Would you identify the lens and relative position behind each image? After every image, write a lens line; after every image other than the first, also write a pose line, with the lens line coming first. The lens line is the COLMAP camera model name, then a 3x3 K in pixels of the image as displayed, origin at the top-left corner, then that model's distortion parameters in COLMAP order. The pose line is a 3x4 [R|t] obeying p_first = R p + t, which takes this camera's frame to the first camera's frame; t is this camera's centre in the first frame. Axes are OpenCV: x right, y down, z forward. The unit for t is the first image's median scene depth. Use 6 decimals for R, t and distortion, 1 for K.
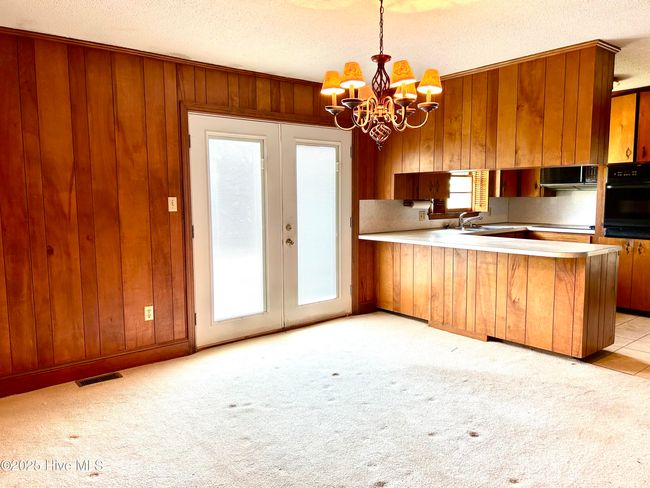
lens RADIAL K [[496.3, 0, 331.2], [0, 496.3, 241.4], [0, 0, 1]] dist [0.038164, -0.020718]
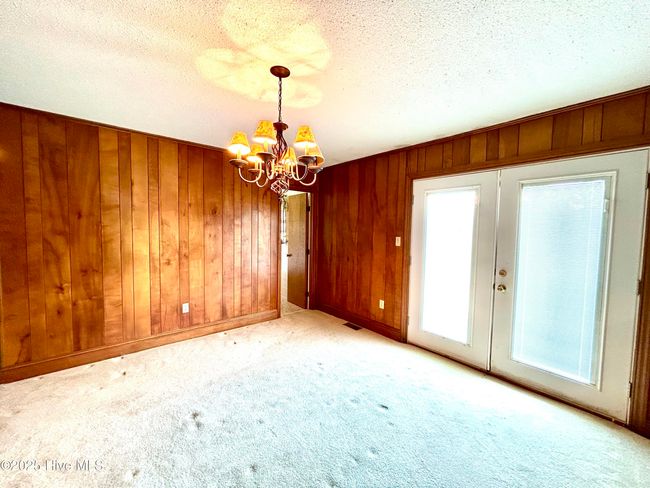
lens RADIAL K [[262.6, 0, 324.5], [0, 262.6, 241.9], [0, 0, 1]] dist [0.001308, -0.001090]
pose [[0.004101, 0.053901, -0.998538, 0.382647], [-0.118874, 0.991492, 0.053033, -0.067470], [0.992901, 0.118482, 0.010473, 0.575503]]
